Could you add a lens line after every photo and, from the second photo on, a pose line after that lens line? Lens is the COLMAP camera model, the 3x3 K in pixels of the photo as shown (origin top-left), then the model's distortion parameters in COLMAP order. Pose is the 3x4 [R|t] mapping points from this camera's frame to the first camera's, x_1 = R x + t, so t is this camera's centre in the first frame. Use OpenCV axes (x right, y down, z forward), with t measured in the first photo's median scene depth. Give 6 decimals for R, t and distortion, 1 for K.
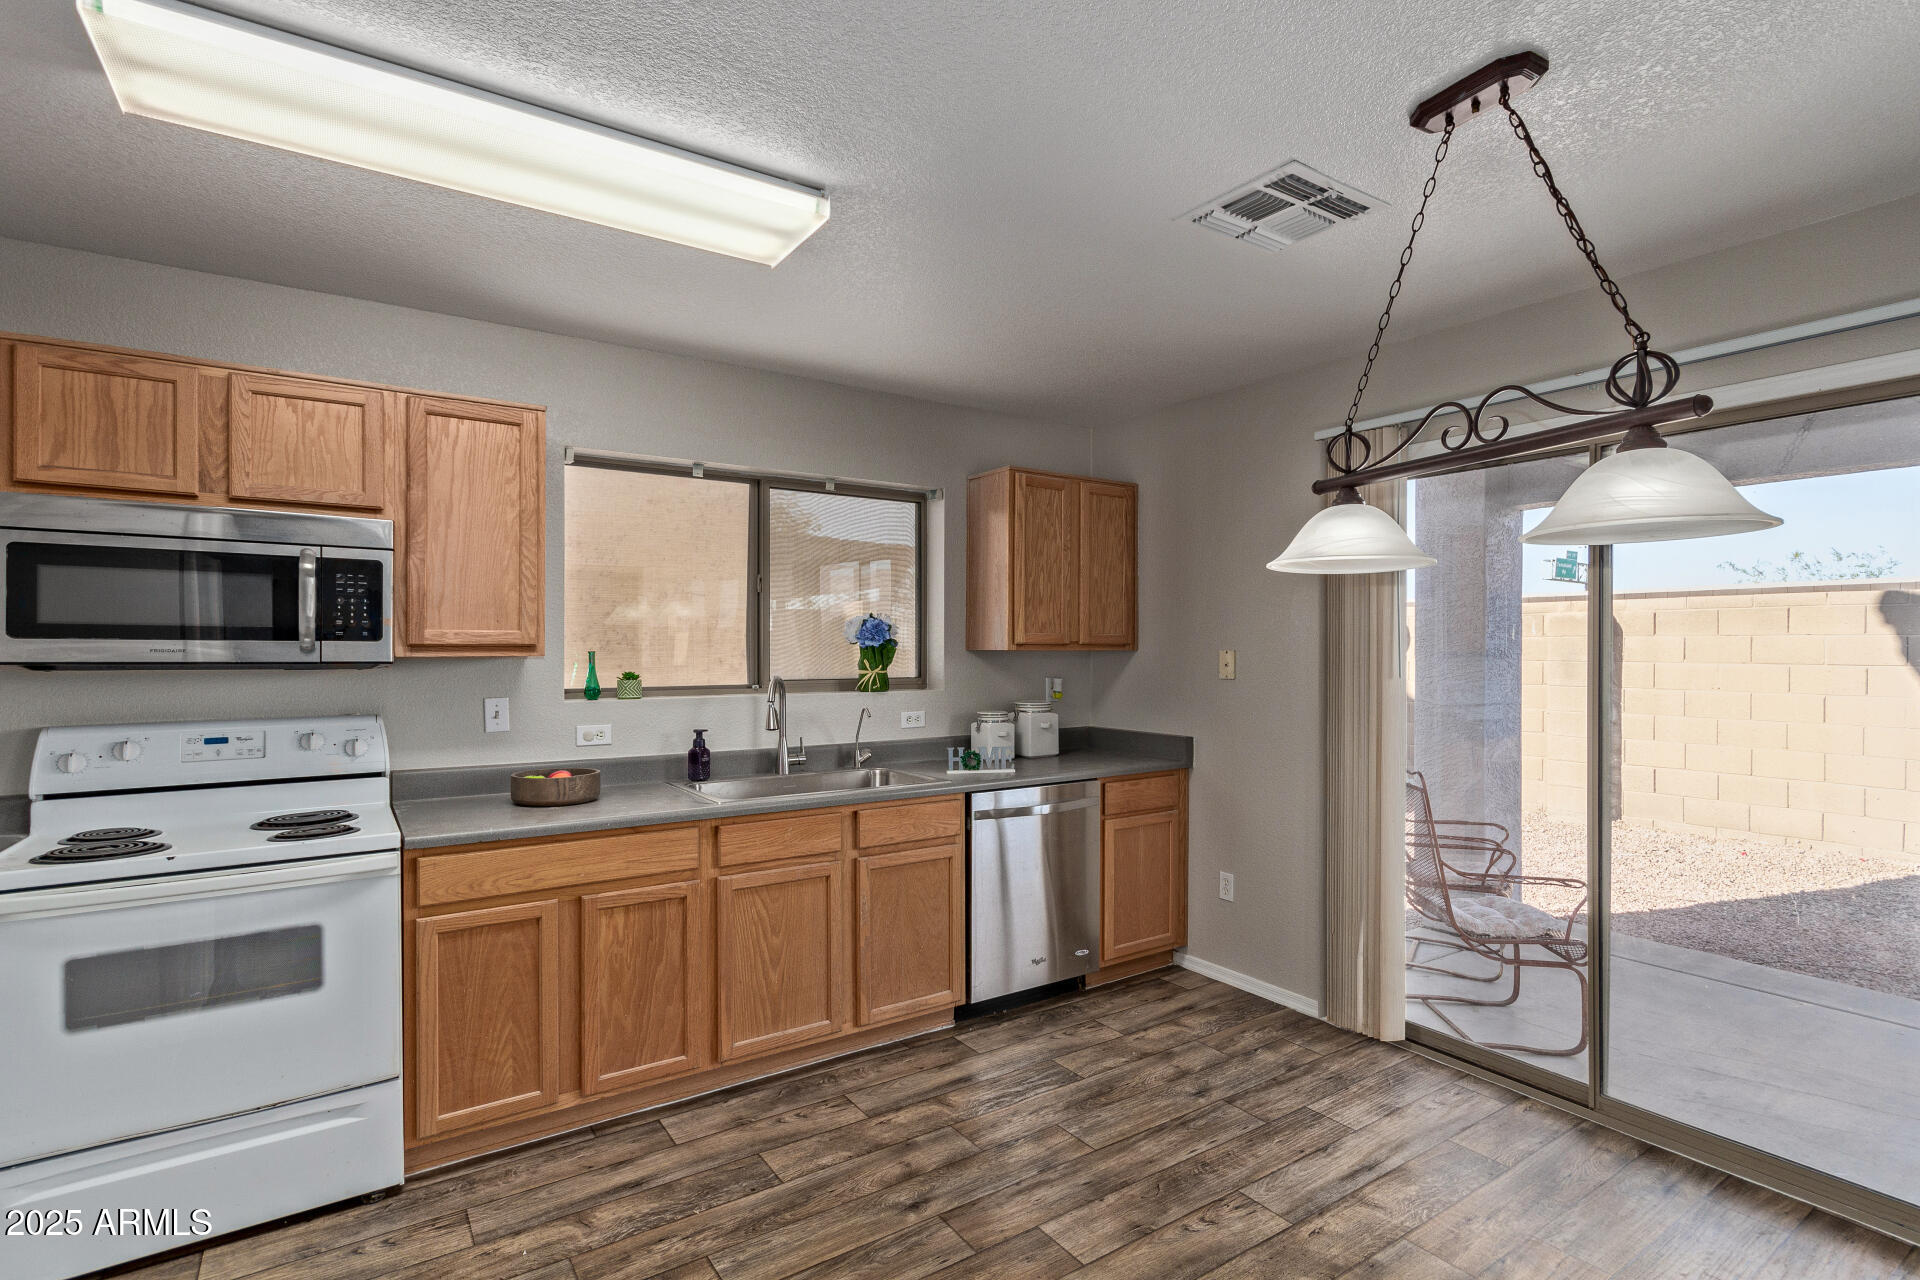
lens RADIAL K [[908.2, 0, 994.6], [0, 908.2, 656.9], [0, 0, 1]] dist [0.001010, 0.004047]
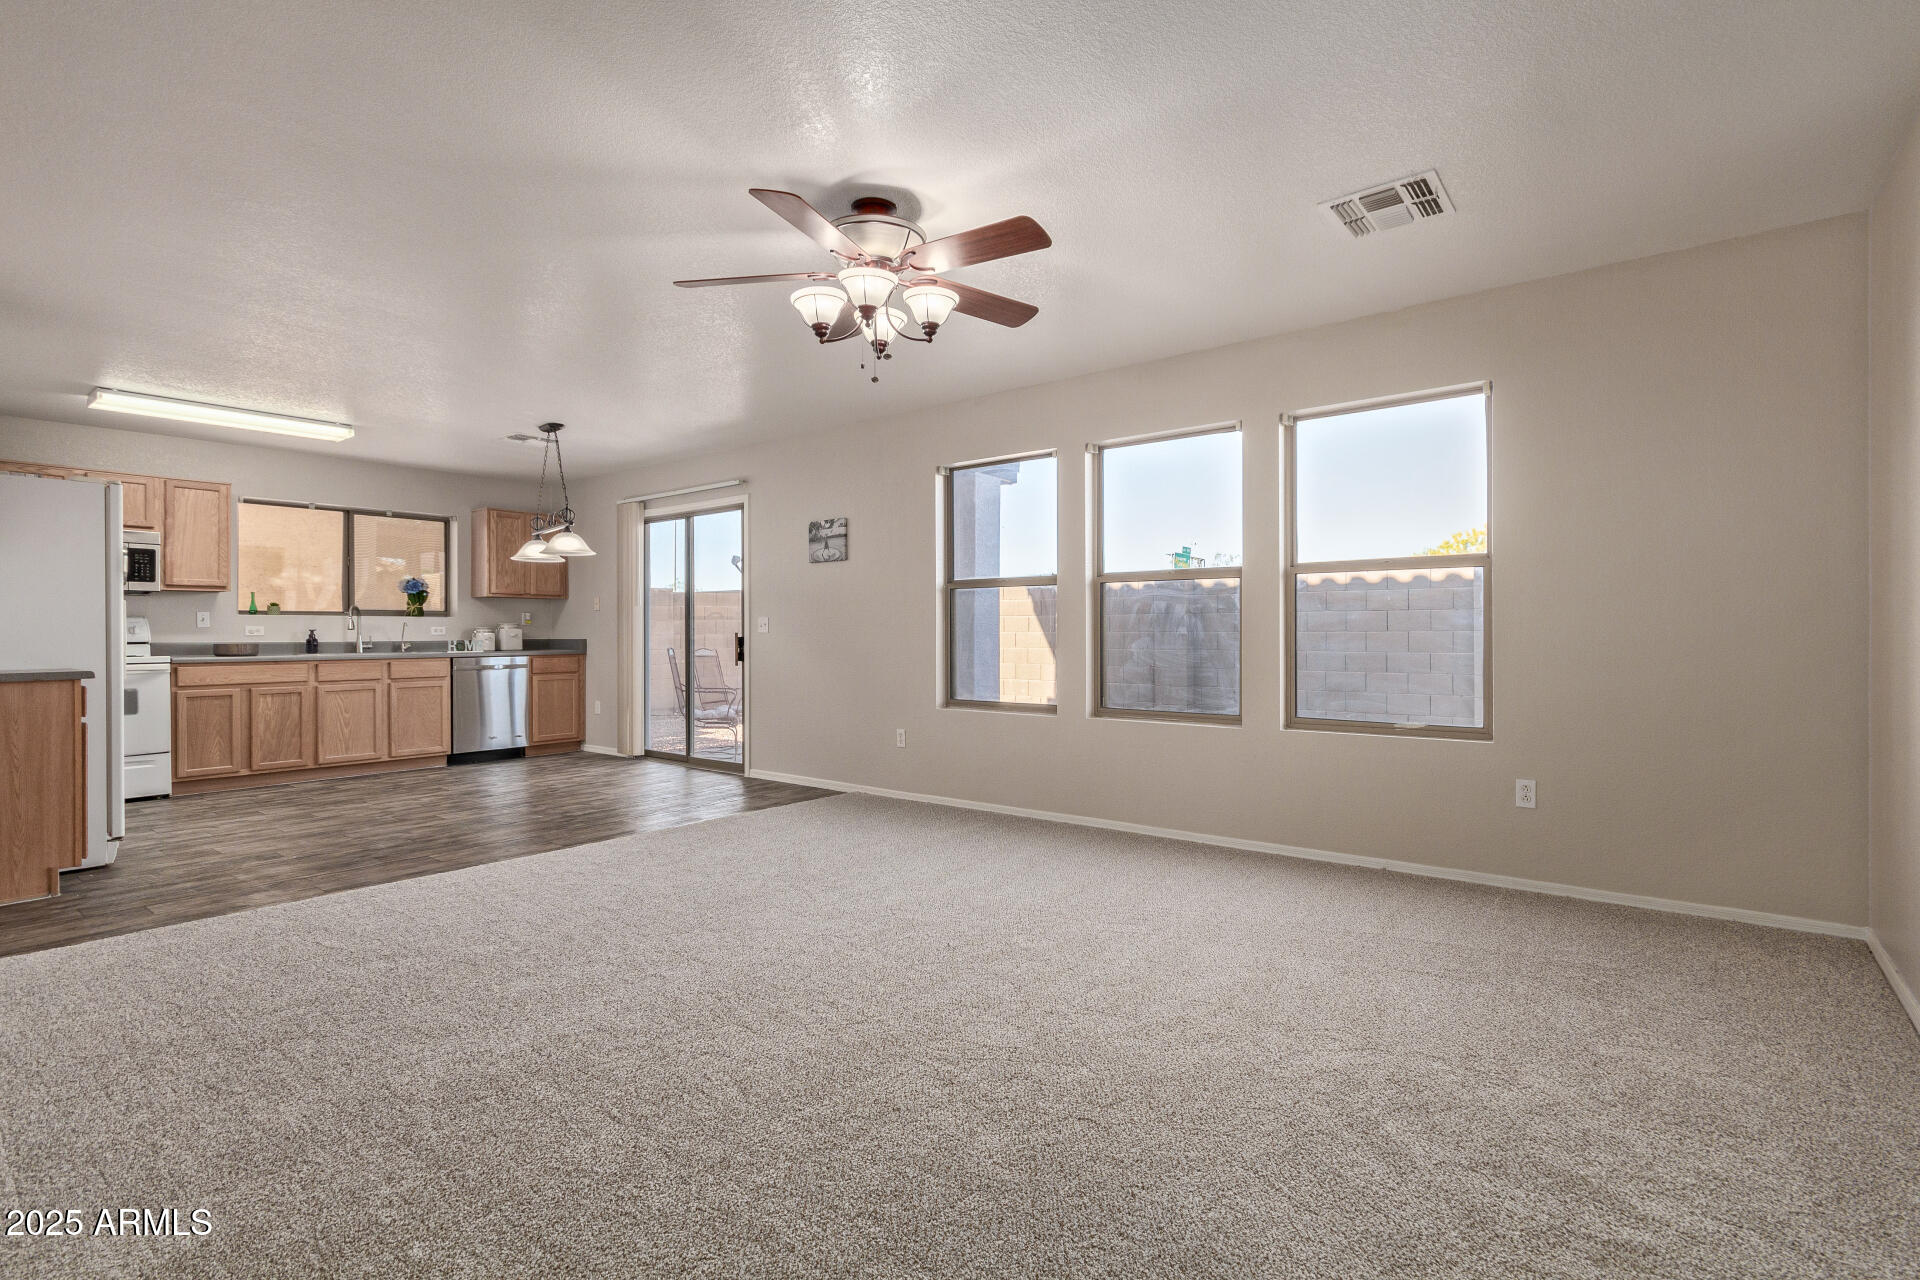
lens RADIAL K [[905.2, 0, 960.0], [0, 905.2, 640.0], [0, 0, 1]] dist [-0.000658, -0.000392]
pose [[0.965037, -0.002936, 0.262096, 0.642859], [0.003594, 0.999991, -0.002033, 0.124998], [-0.262088, 0.002904, 0.965040, -1.588348]]
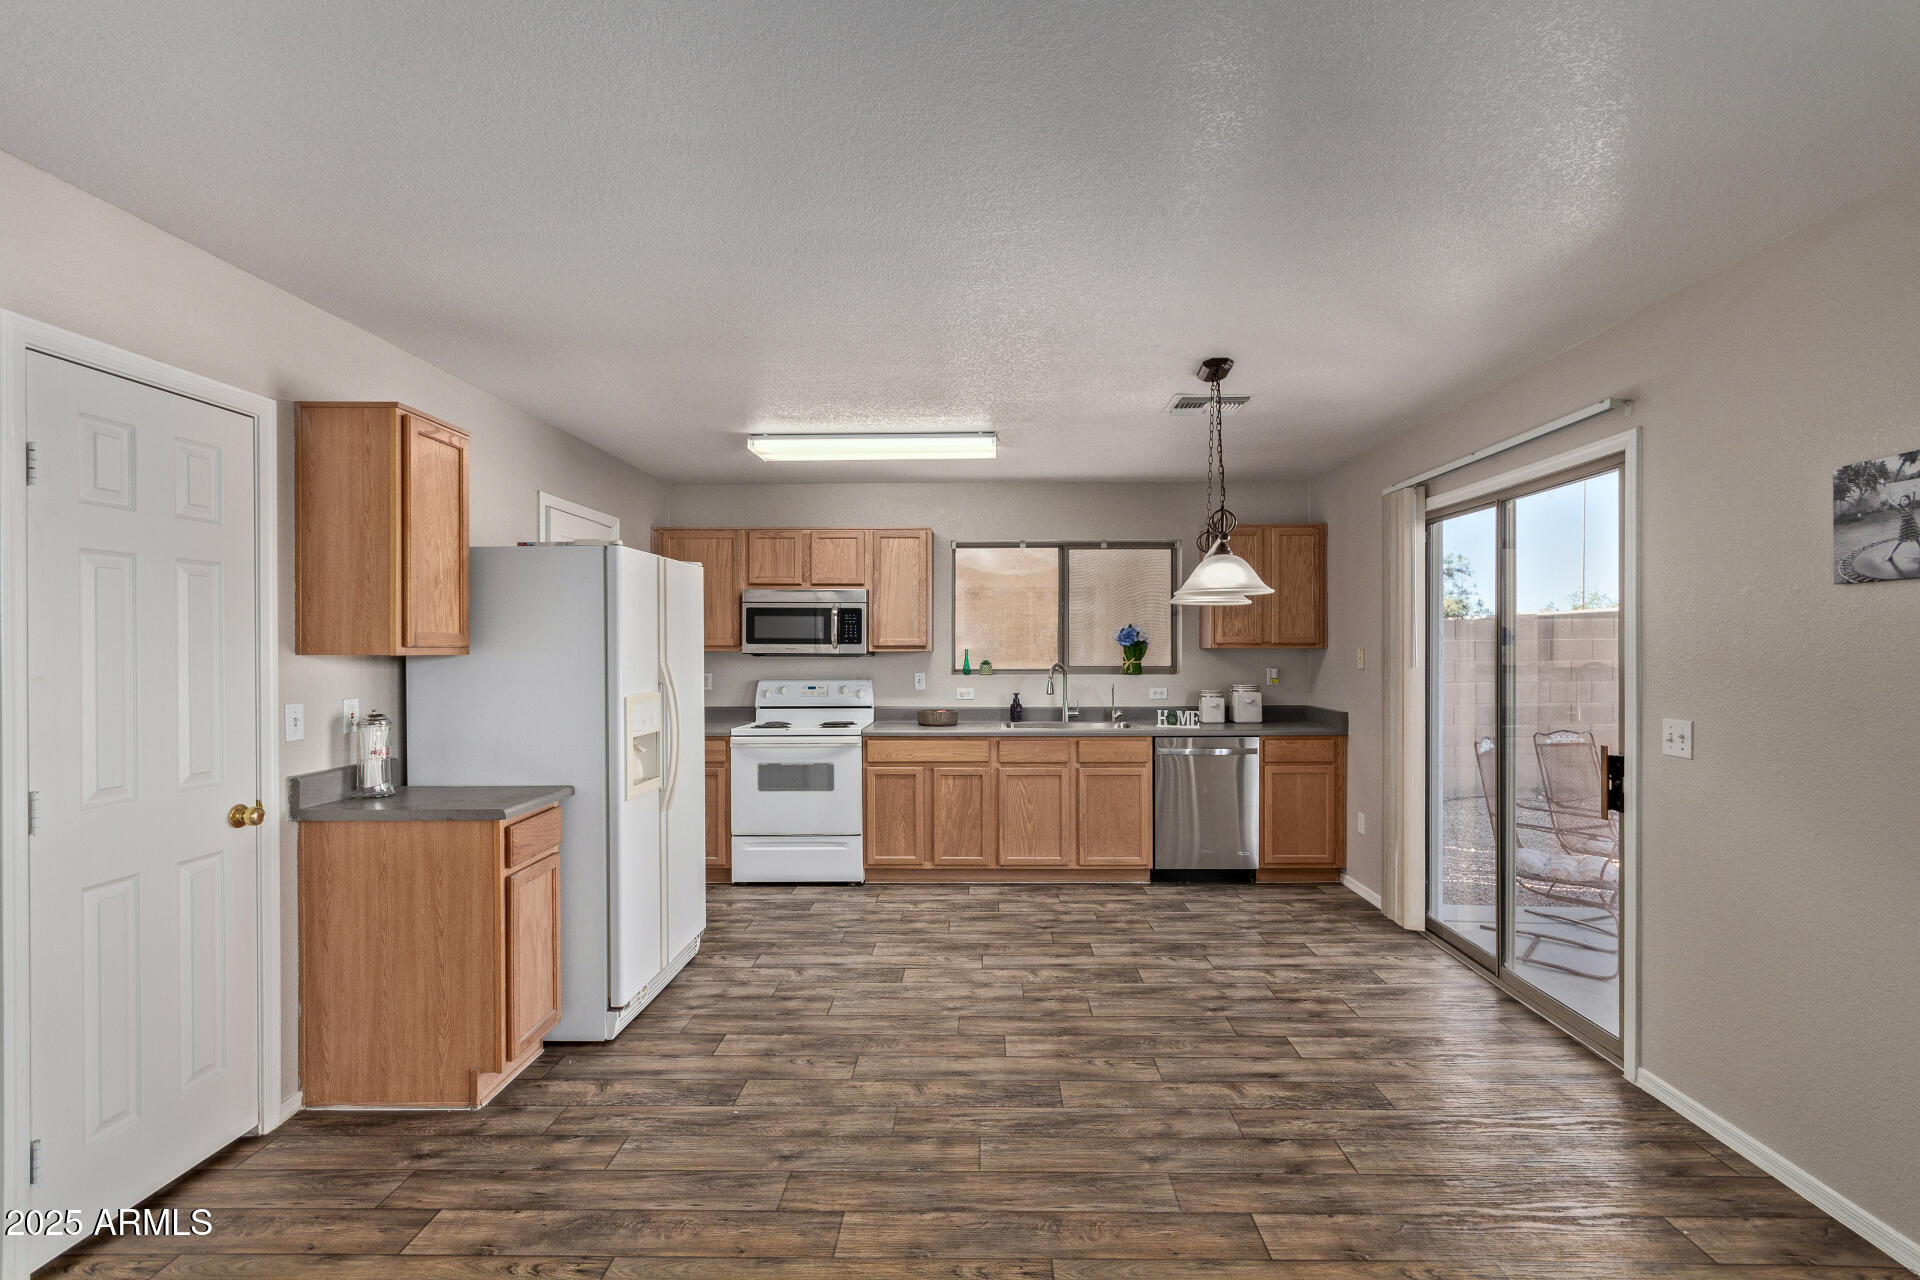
lens RADIAL K [[904.9, 0, 985.3], [0, 904.9, 652.9], [0, 0, 1]] dist [-0.002310, 0.008716]
pose [[0.810055, 0.002502, -0.586348, 0.727267], [-0.004126, 0.999990, -0.001433, 0.004909], [0.586339, 0.003580, 0.810058, -0.513207]]
